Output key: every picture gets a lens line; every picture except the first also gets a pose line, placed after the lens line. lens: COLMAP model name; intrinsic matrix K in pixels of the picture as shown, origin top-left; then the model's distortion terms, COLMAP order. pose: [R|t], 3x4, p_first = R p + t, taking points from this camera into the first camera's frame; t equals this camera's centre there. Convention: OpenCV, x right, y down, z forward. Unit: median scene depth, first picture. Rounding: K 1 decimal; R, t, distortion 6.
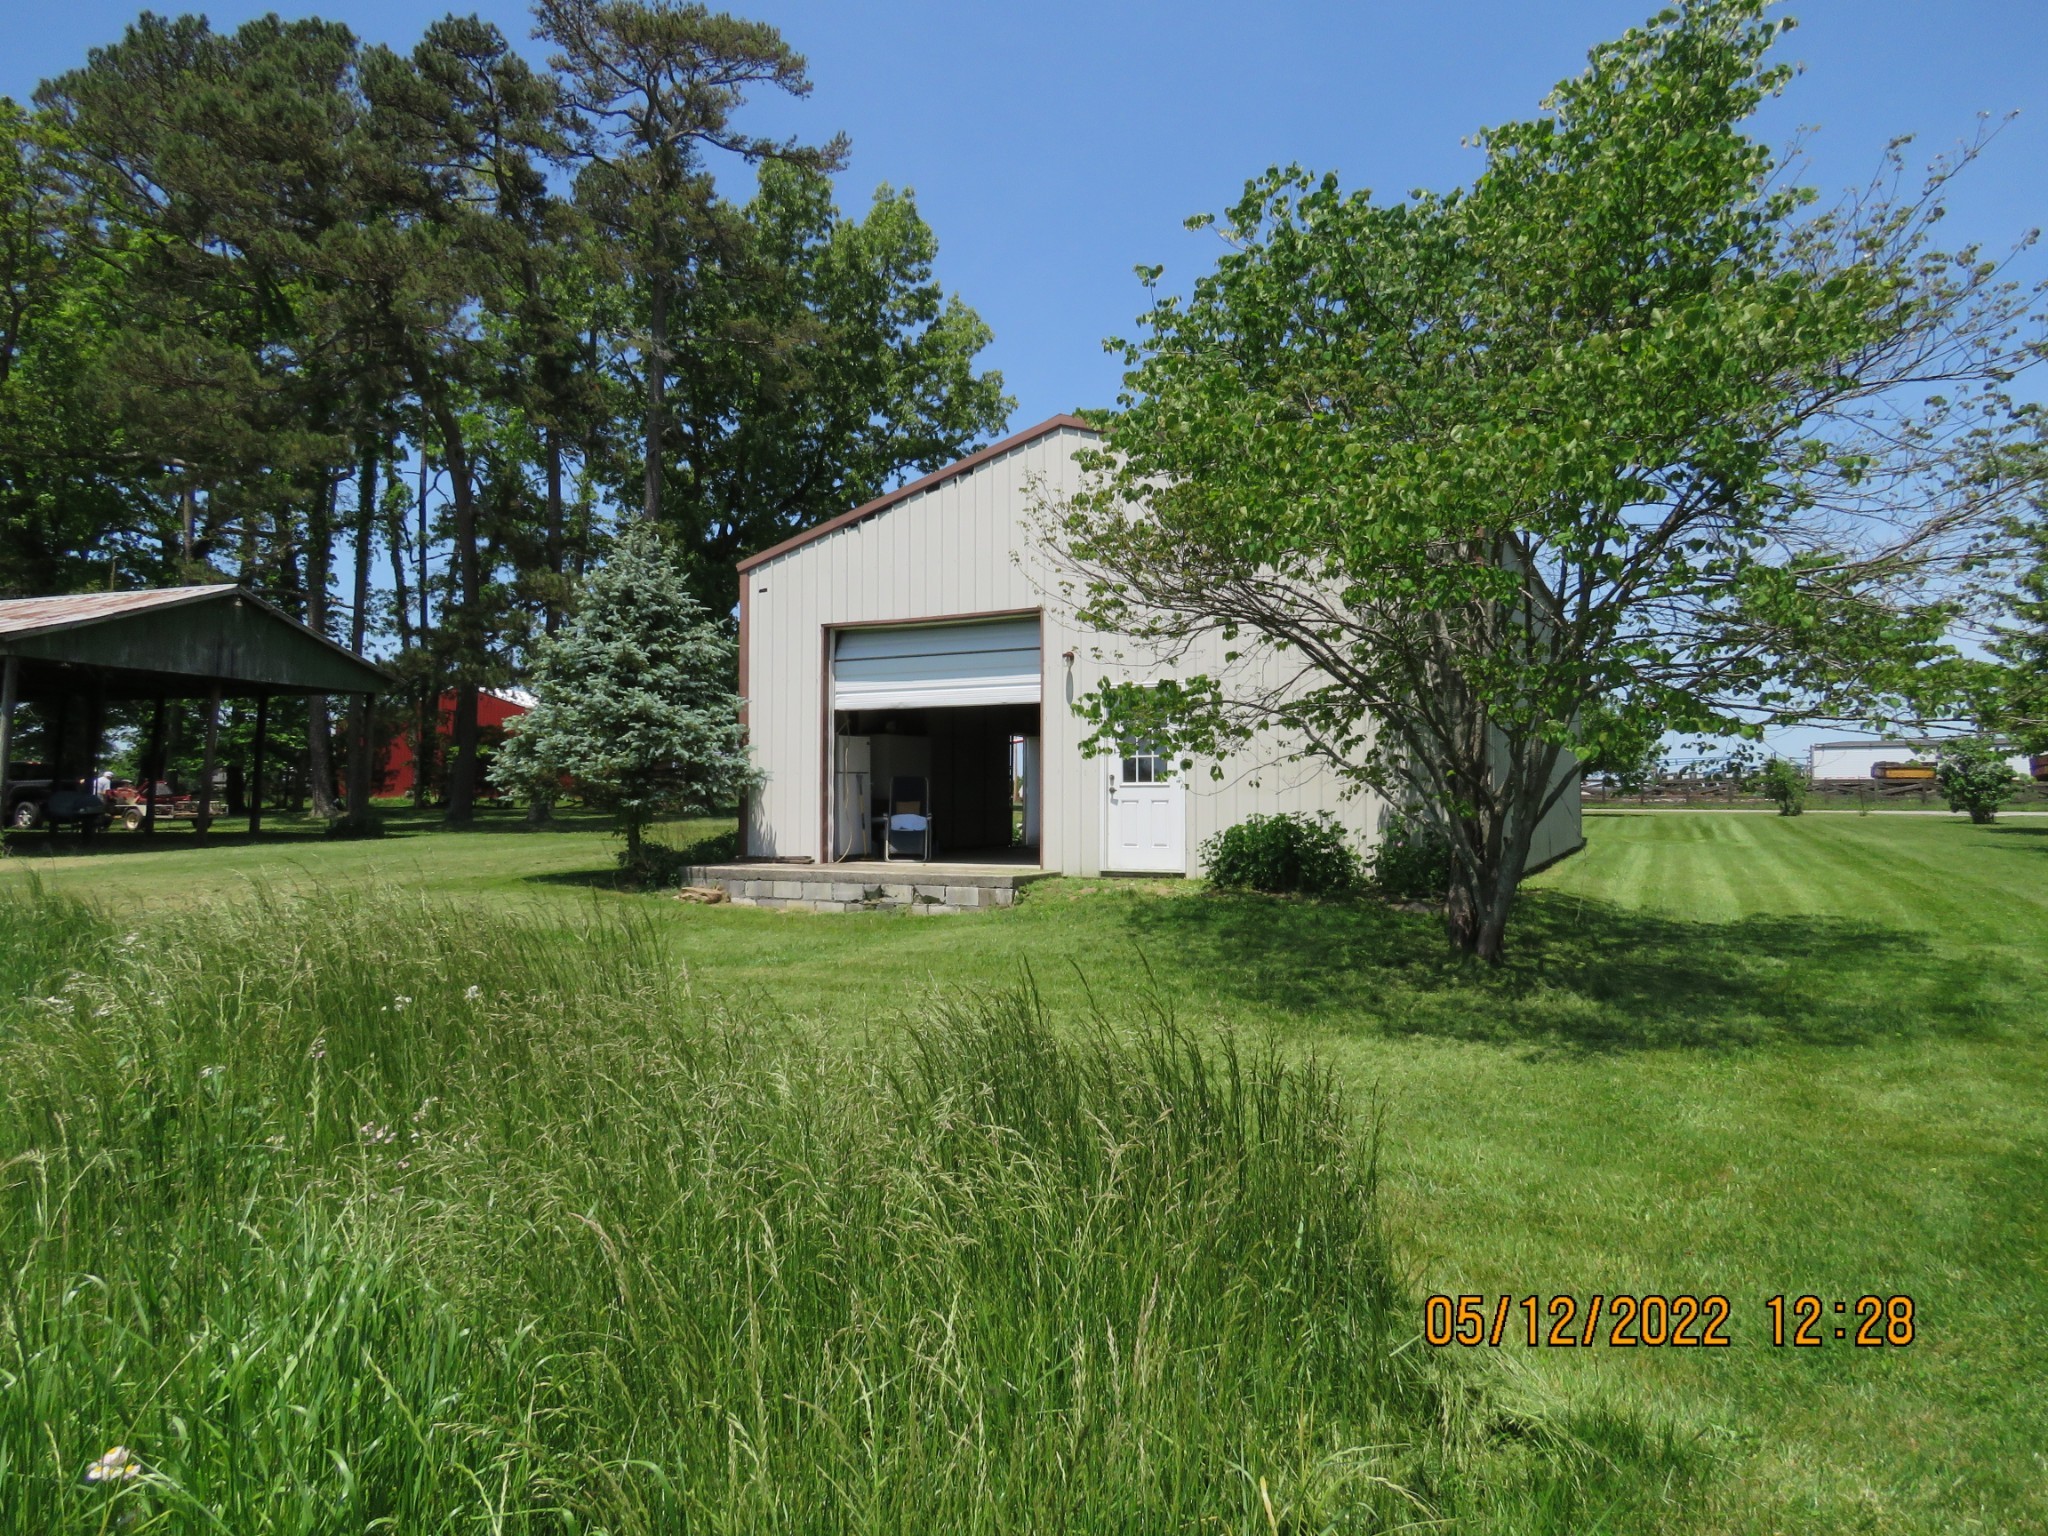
lens RADIAL K [[1313.8, 0, 1024.0], [0, 1313.8, 768.0], [0, 0, 1]] dist [0.007024, -0.037858]
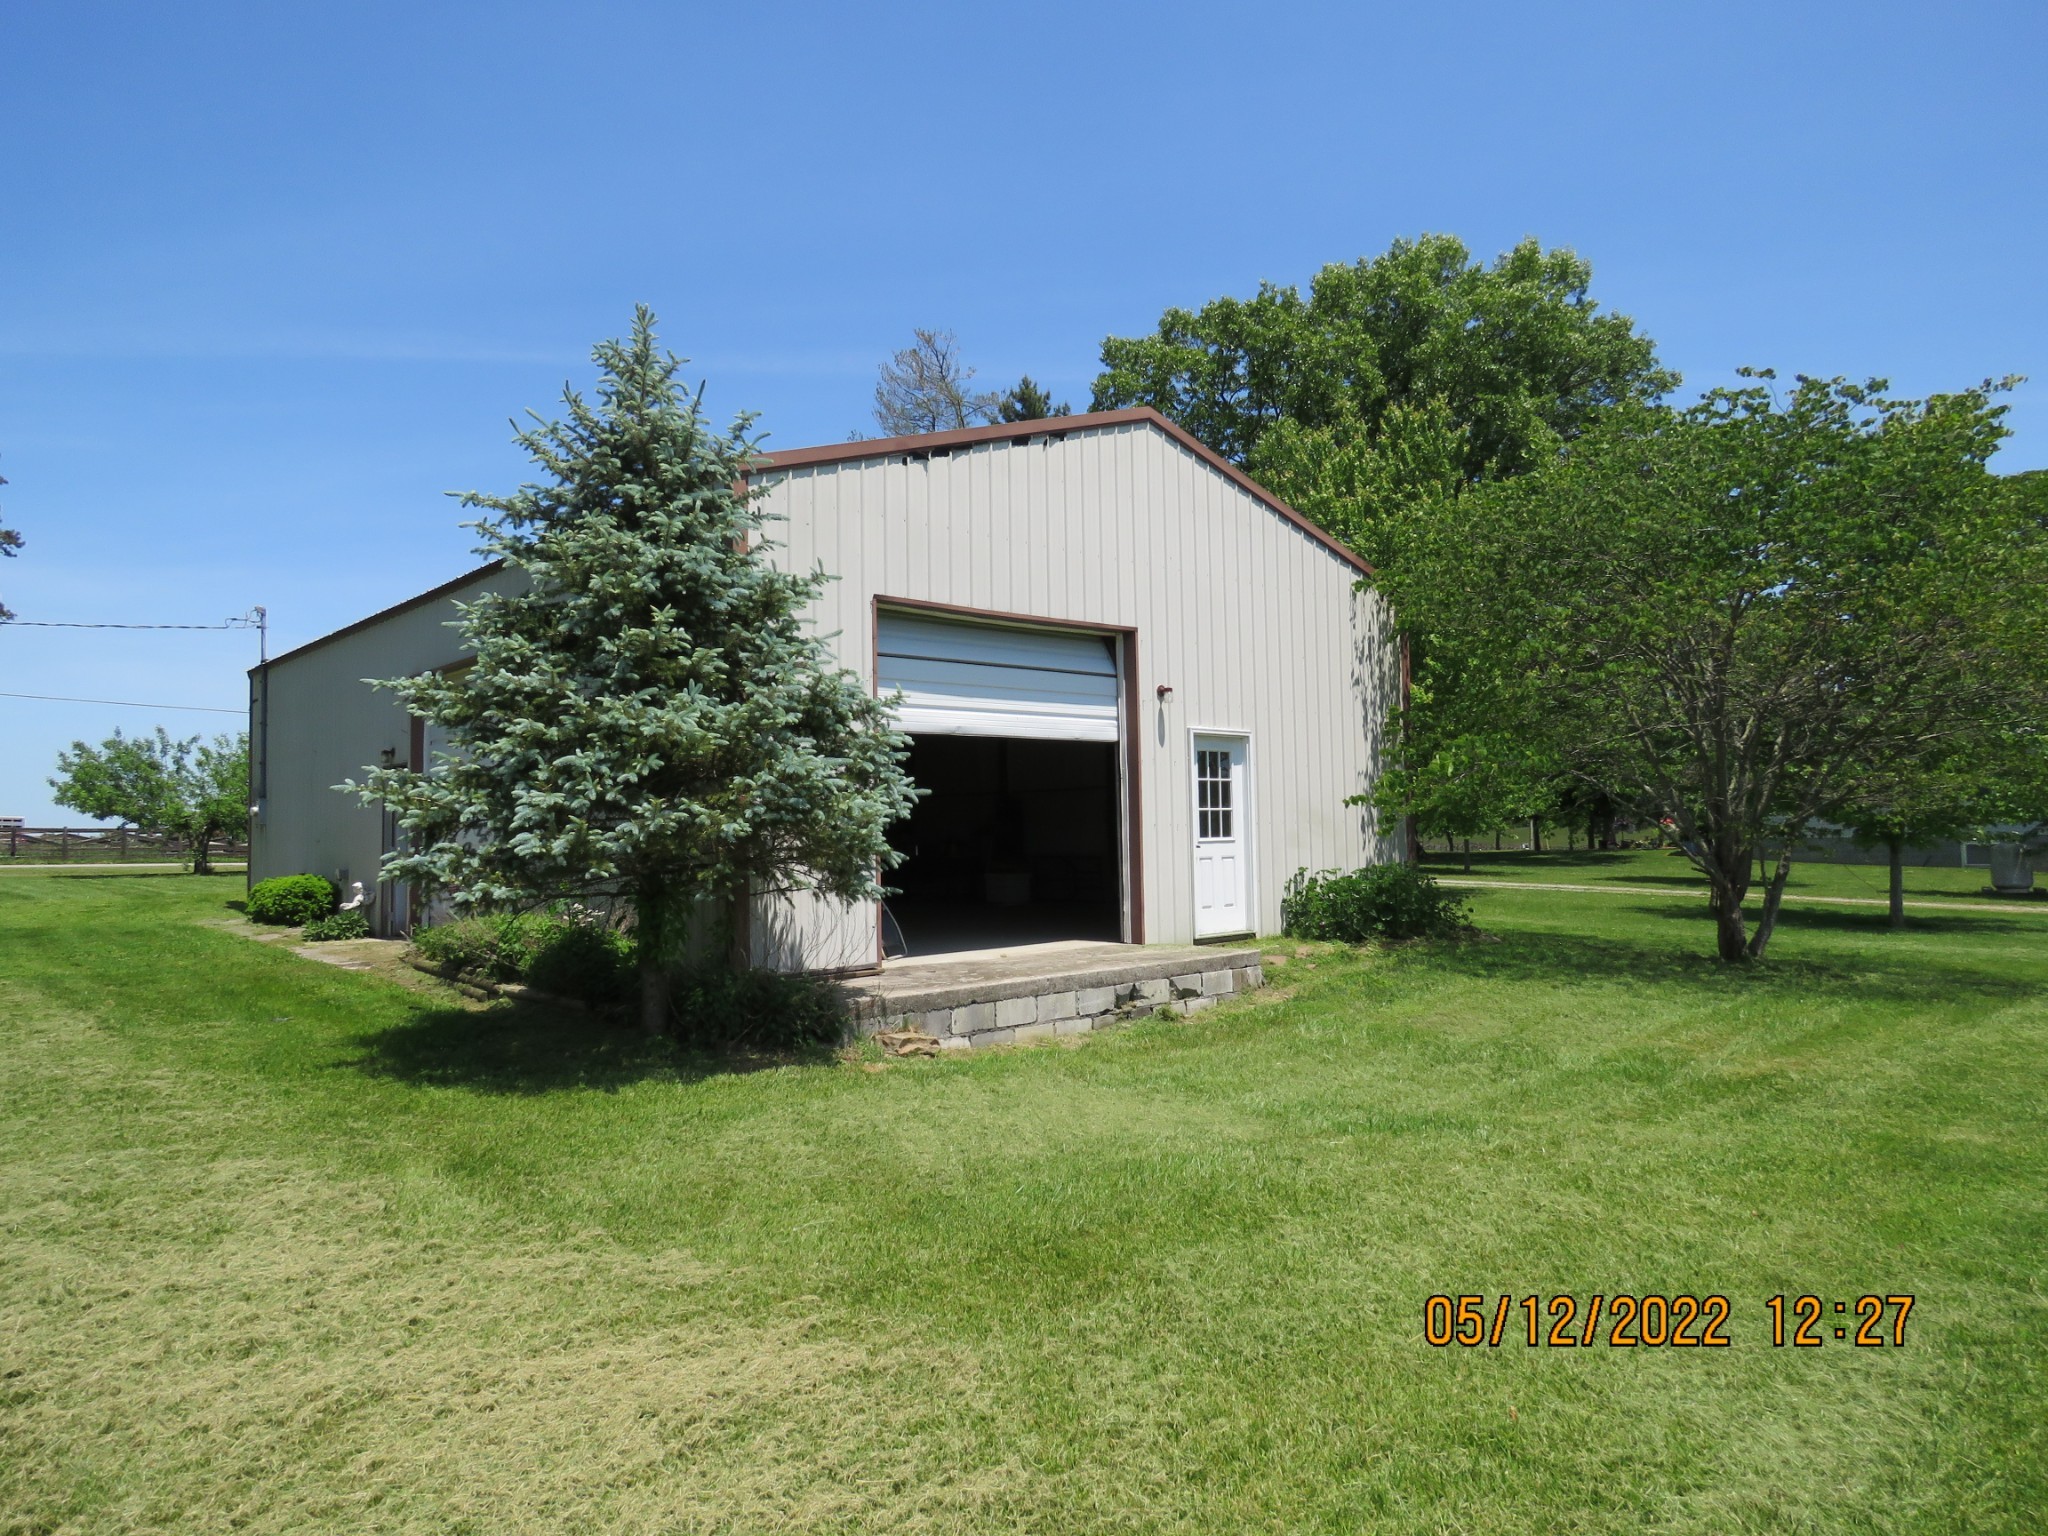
lens RADIAL K [[1313.8, 0, 1024.0], [0, 1313.8, 768.0], [0, 0, 1]] dist [0.007024, -0.037858]
pose [[0.350449, 0.037682, 0.935824, -0.807060], [-0.004514, 0.999247, -0.038545, -0.001522], [-0.936571, 0.009284, 0.350355, 0.795584]]
